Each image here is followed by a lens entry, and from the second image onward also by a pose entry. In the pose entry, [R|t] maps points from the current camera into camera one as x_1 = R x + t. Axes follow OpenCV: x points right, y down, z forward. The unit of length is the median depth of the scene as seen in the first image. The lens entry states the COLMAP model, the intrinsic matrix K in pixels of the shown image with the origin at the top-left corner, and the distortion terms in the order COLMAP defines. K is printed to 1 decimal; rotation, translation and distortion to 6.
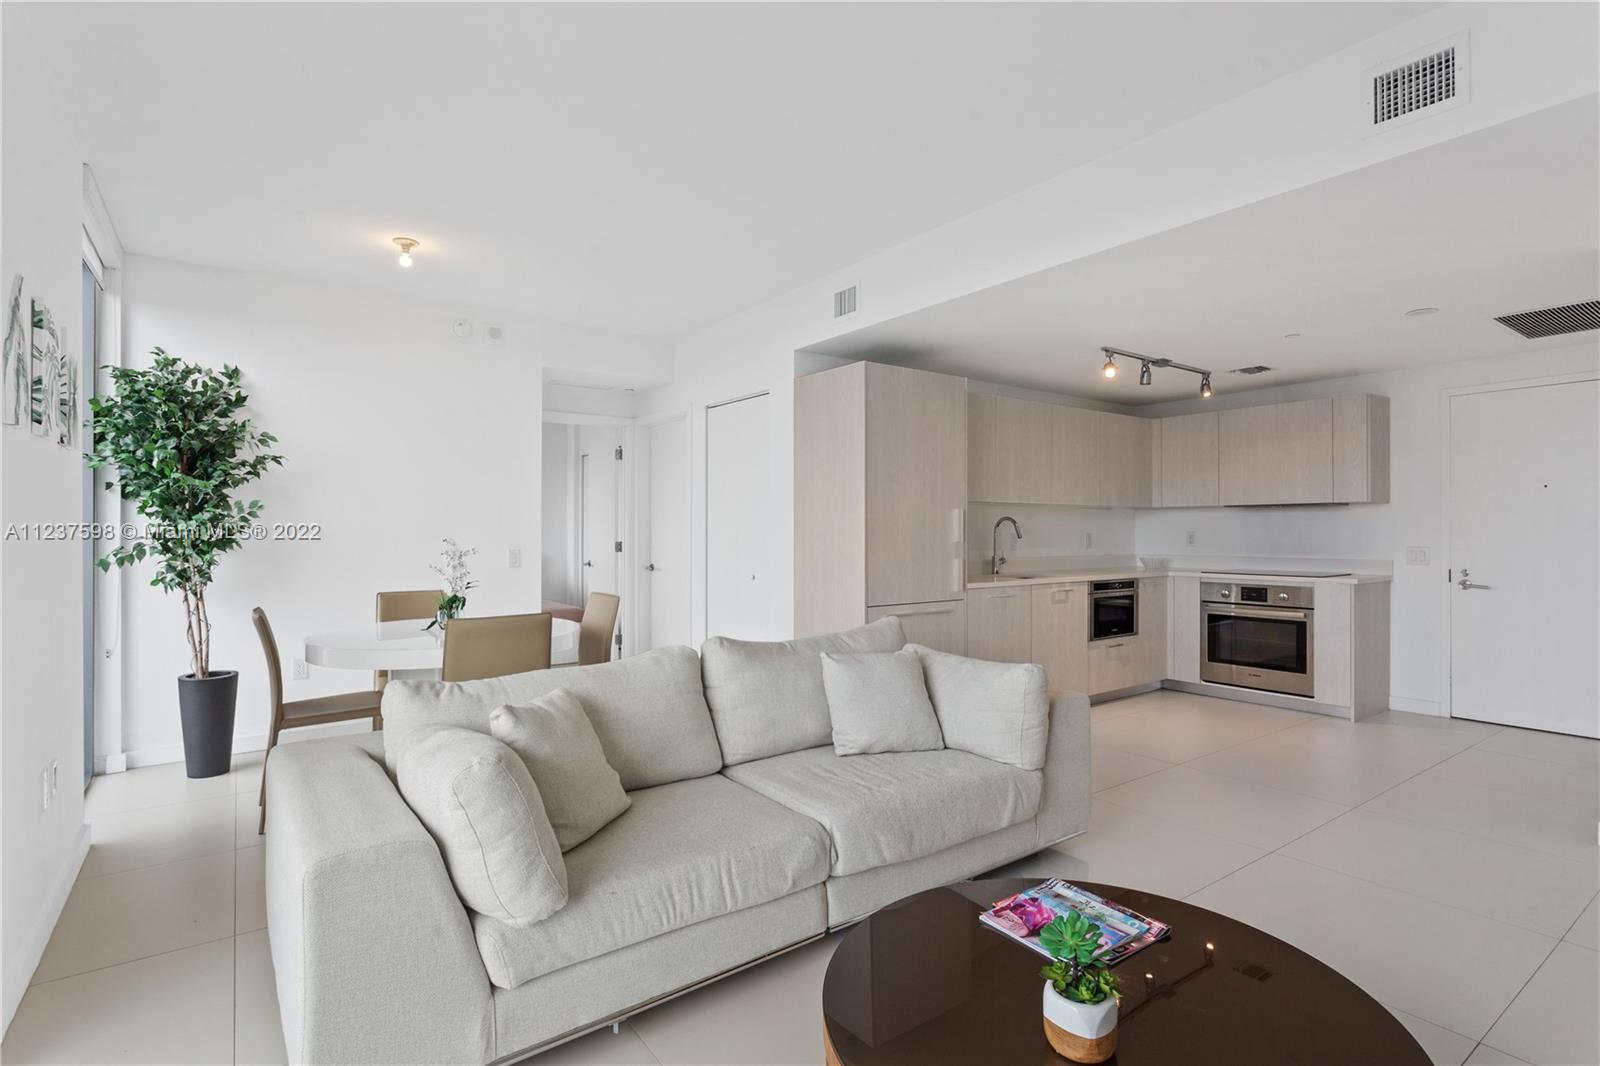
lens RADIAL K [[782.2, 0, 803.0], [0, 782.2, 528.4], [0, 0, 1]] dist [0.003016, 0.002588]
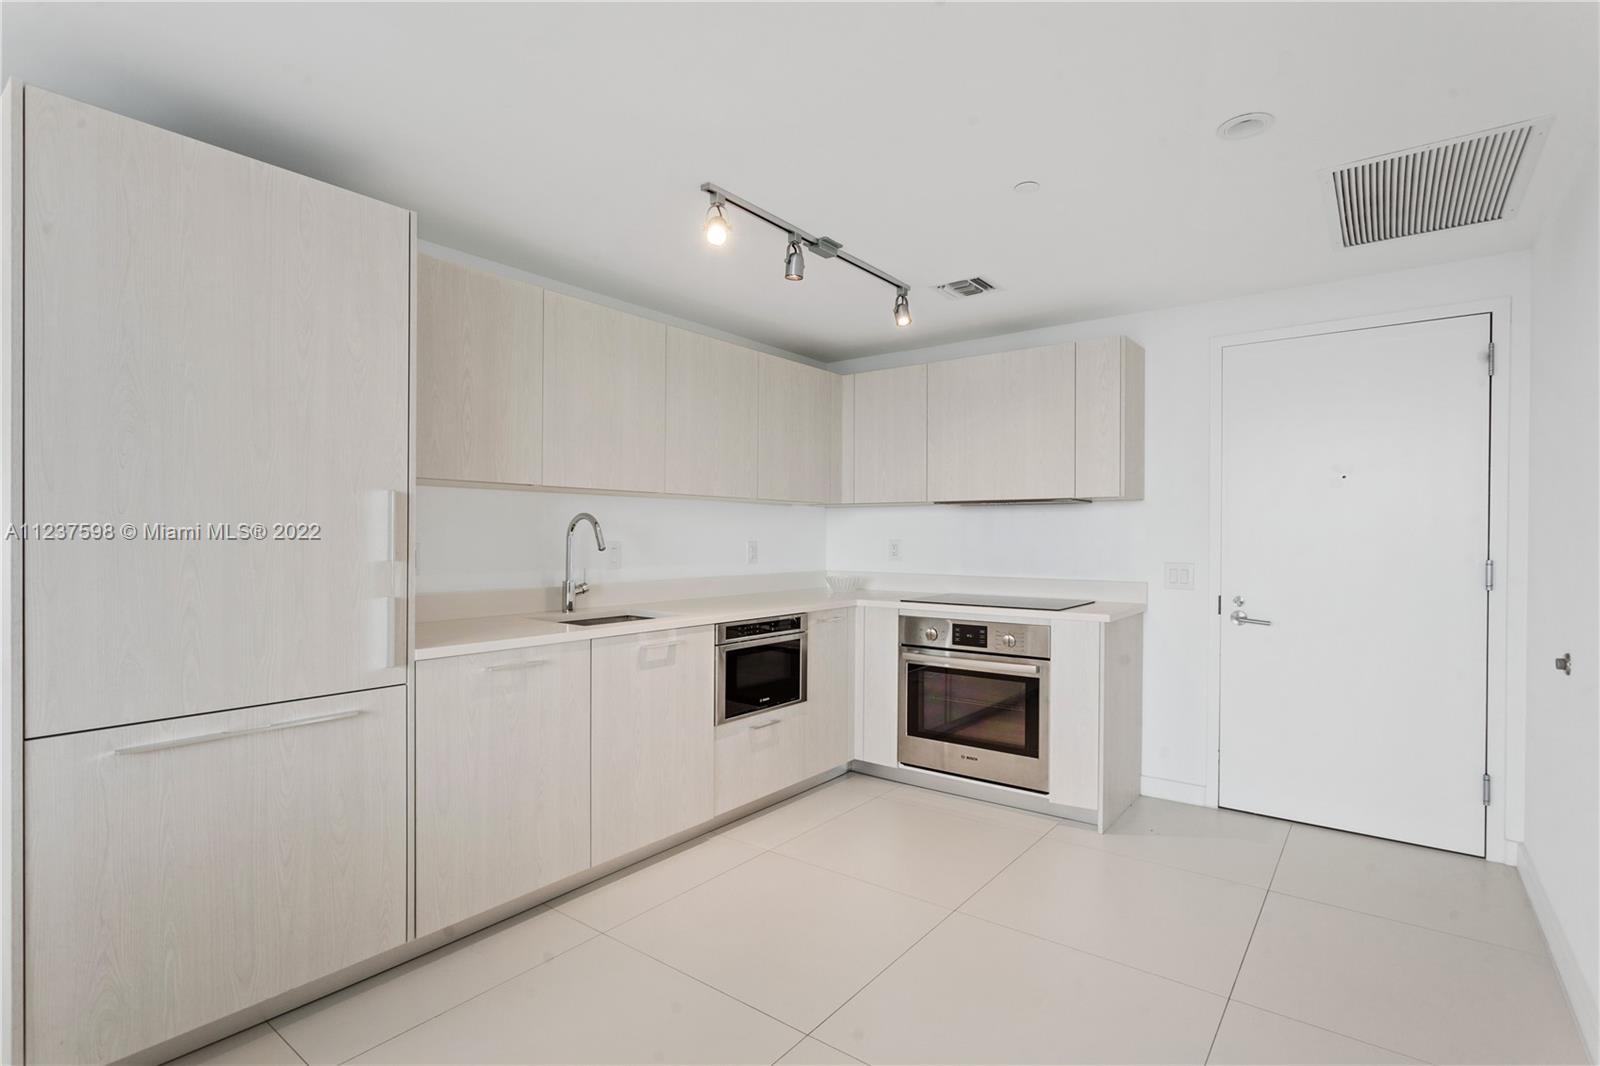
lens RADIAL K [[782.2, 0, 798.5], [0, 782.2, 537.2], [0, 0, 1]] dist [0.003016, 0.002588]
pose [[0.960402, 0.004820, 0.278575, 0.257172], [-0.006603, 0.999963, 0.005462, -0.001109], [-0.278538, -0.007085, 0.960399, 0.413890]]
